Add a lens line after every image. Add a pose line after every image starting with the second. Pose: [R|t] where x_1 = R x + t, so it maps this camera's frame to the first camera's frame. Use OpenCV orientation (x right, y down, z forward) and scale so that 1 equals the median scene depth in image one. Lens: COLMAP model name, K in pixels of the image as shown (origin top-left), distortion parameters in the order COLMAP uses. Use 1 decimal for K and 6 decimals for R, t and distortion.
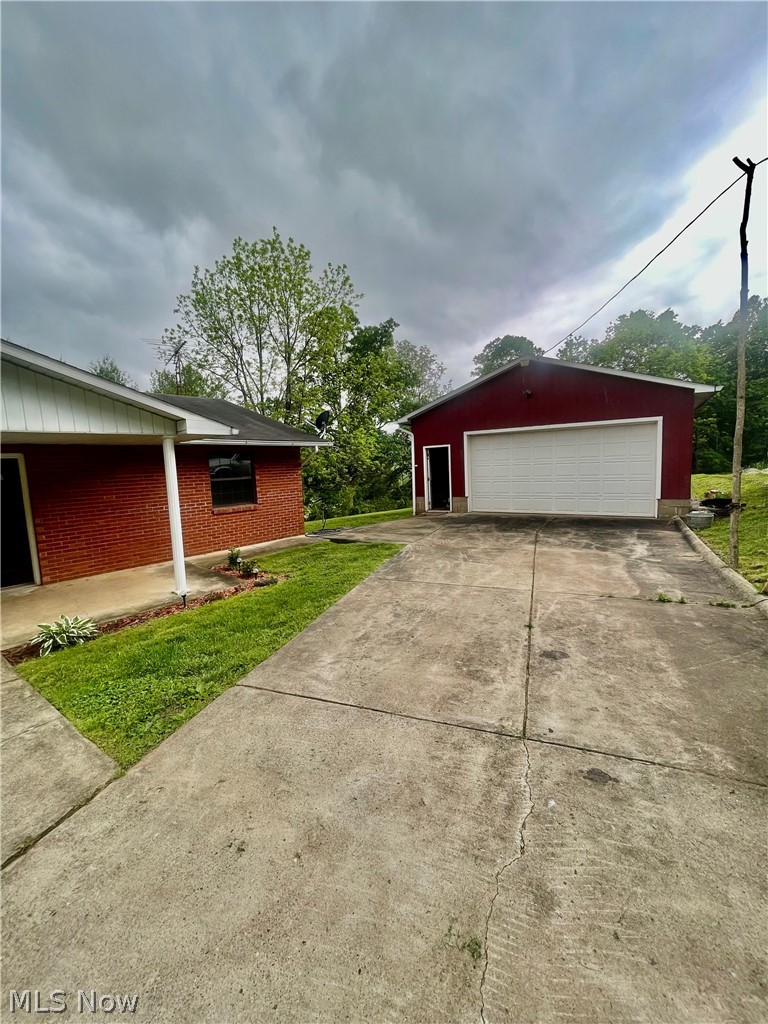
lens RADIAL K [[414.2, 0, 384.0], [0, 414.2, 512.0], [0, 0, 1]] dist [0.001045, 0.000145]
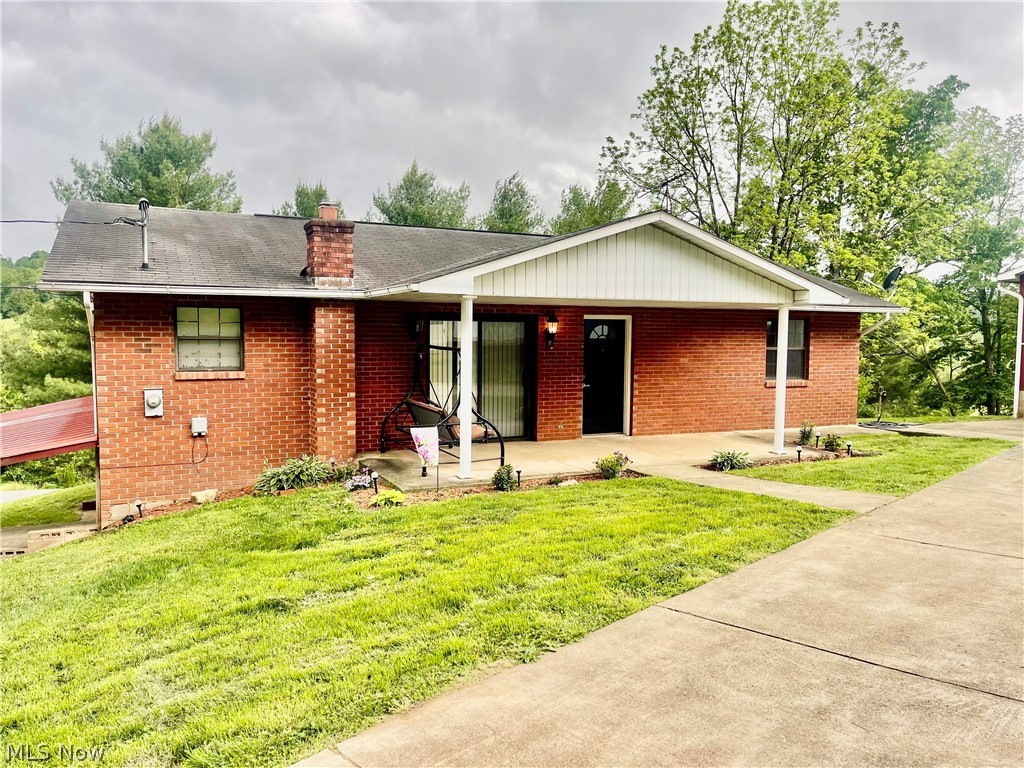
lens RADIAL K [[812.7, 0, 512.0], [0, 812.7, 384.0], [0, 0, 1]] dist [0.137035, -0.157074]
pose [[0.917031, 0.072587, -0.392154, -0.094632], [-0.092030, 0.995274, -0.030983, 0.045649], [0.388052, 0.064503, 0.919378, -0.364891]]
